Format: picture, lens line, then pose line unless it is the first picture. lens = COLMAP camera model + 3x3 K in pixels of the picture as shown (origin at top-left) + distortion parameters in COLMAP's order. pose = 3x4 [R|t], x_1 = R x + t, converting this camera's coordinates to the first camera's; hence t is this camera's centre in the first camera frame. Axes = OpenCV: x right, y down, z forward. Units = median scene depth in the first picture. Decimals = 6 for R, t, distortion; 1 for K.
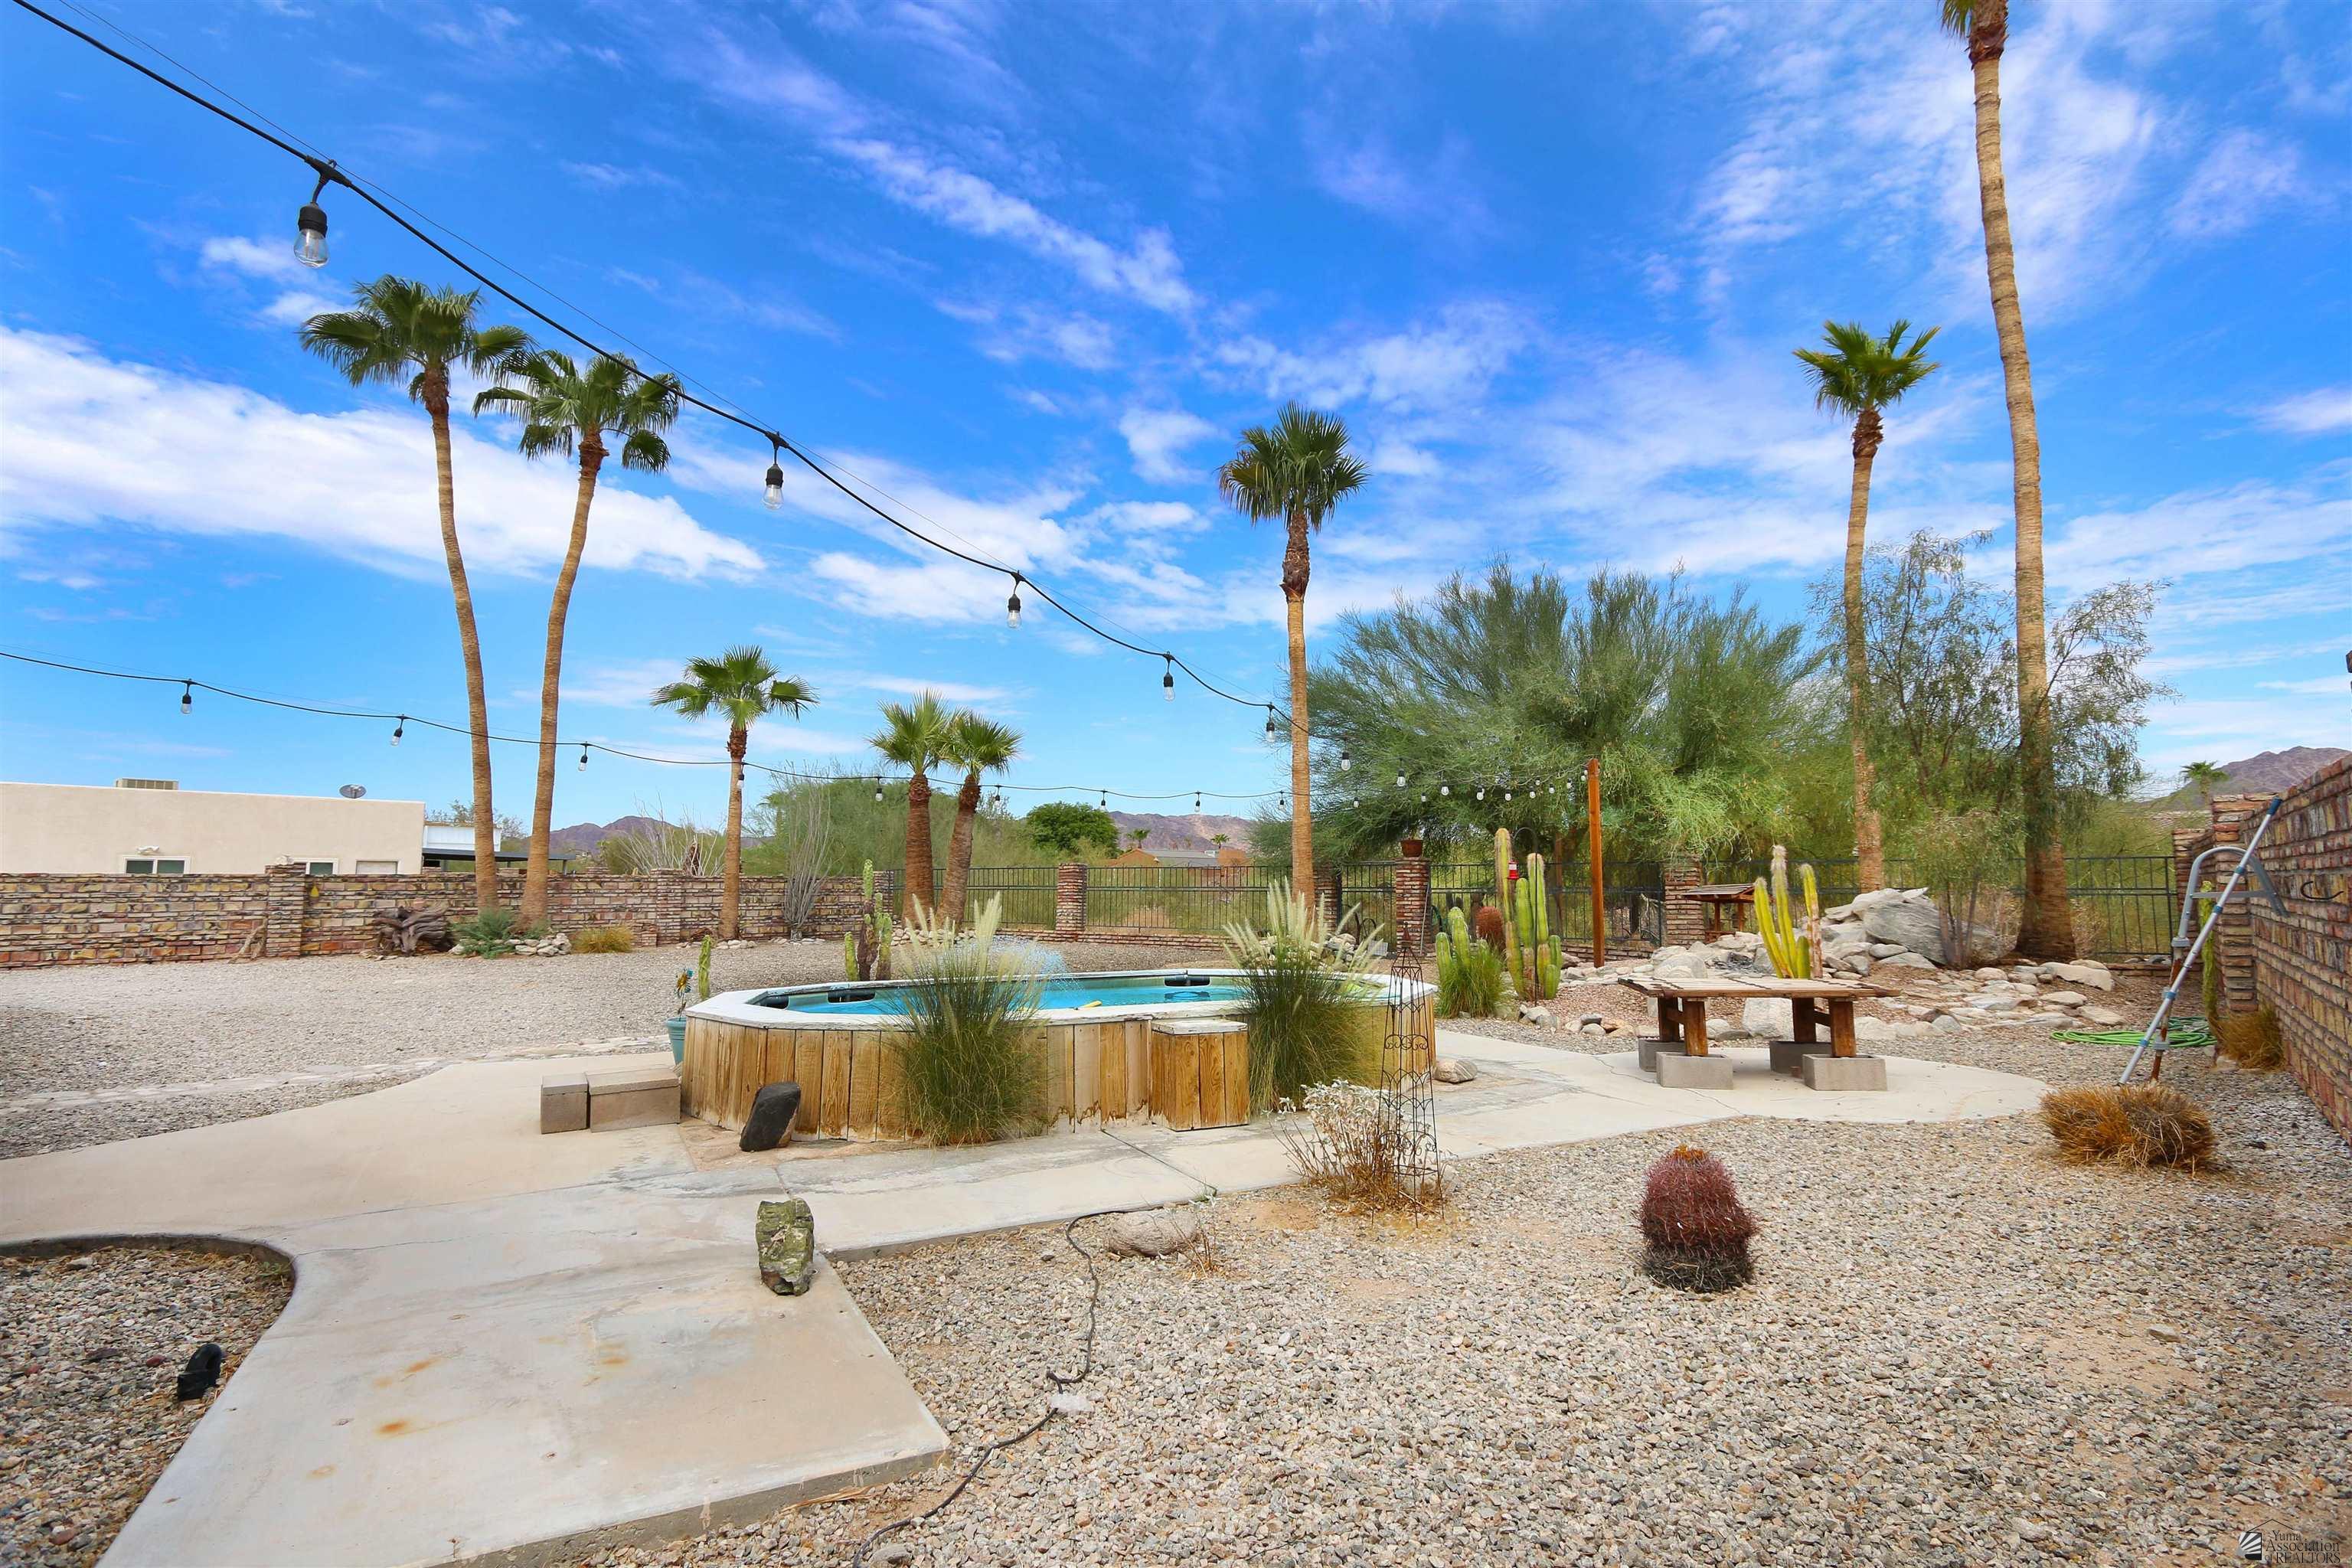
lens RADIAL K [[1158.8, 0, 1344.9], [0, 1158.8, 786.6], [0, 0, 1]] dist [-0.004333, -0.000012]
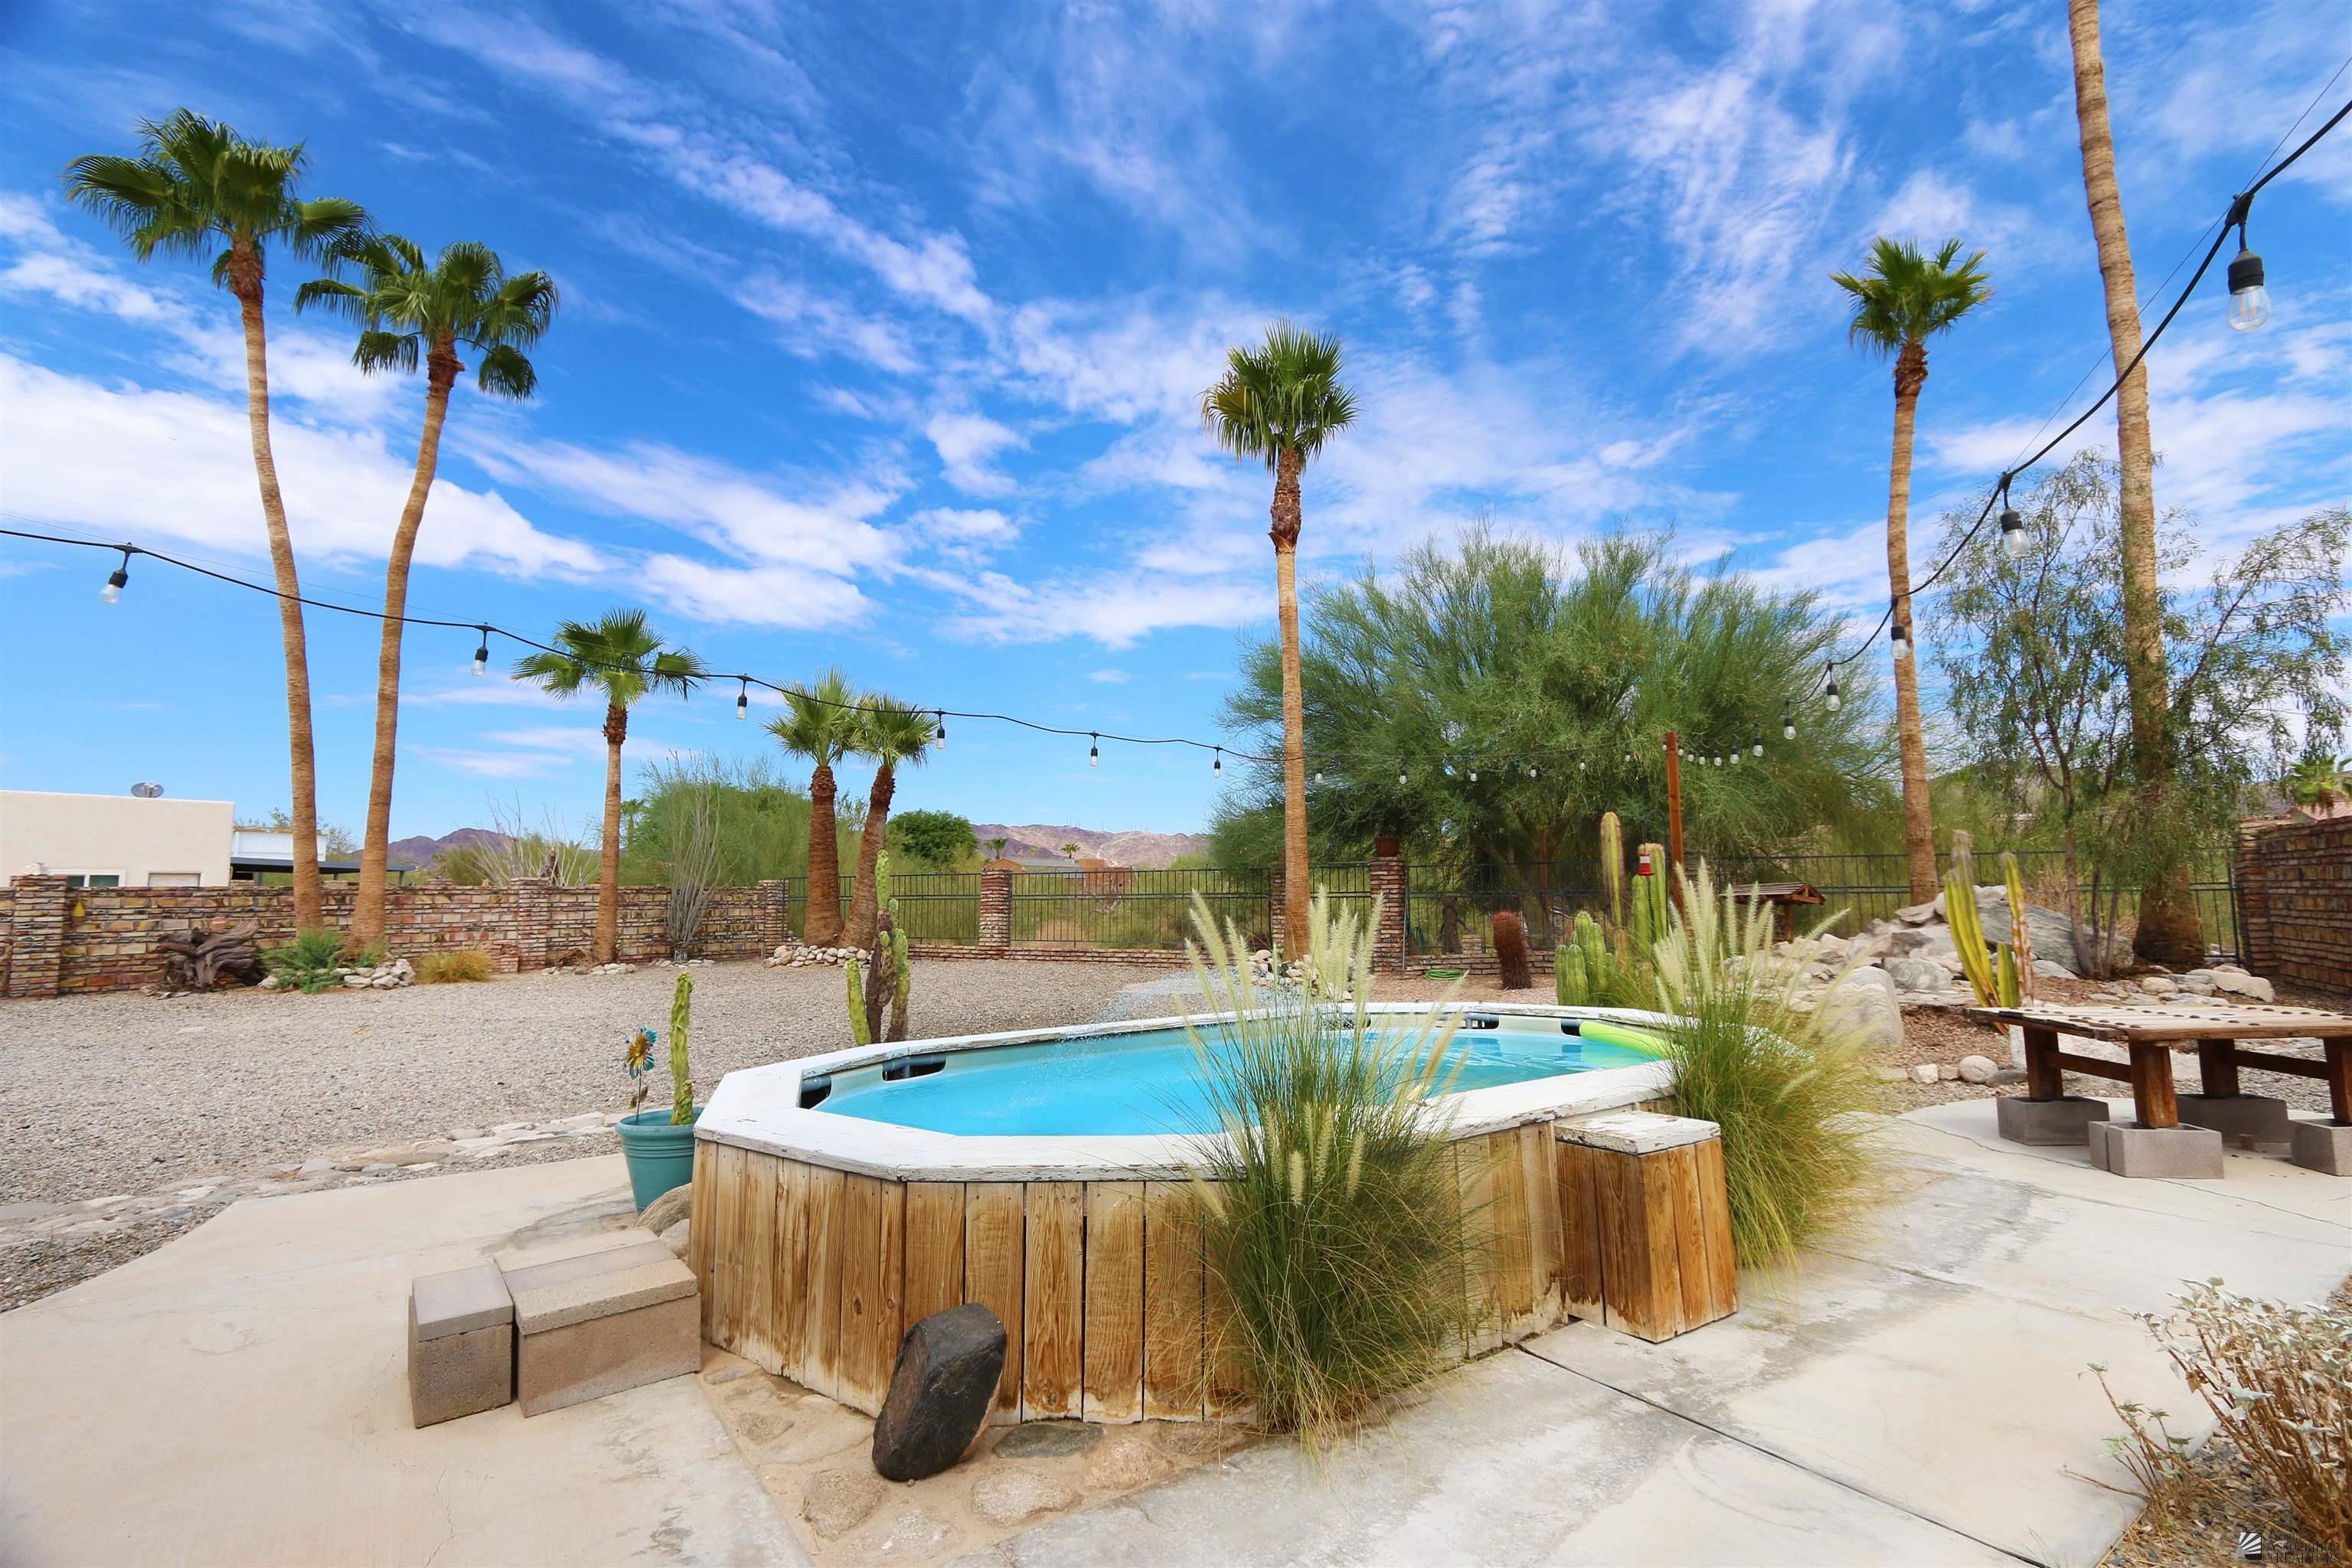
lens RADIAL K [[1081.7, 0, 1160.4], [0, 1081.7, 782.6], [0, 0, 1]] dist [-0.007931, -0.000327]
pose [[0.999554, -0.009107, 0.028433, -0.168703], [0.009673, 0.999756, -0.019849, 0.023914], [-0.028246, 0.020115, 0.999399, 0.231366]]
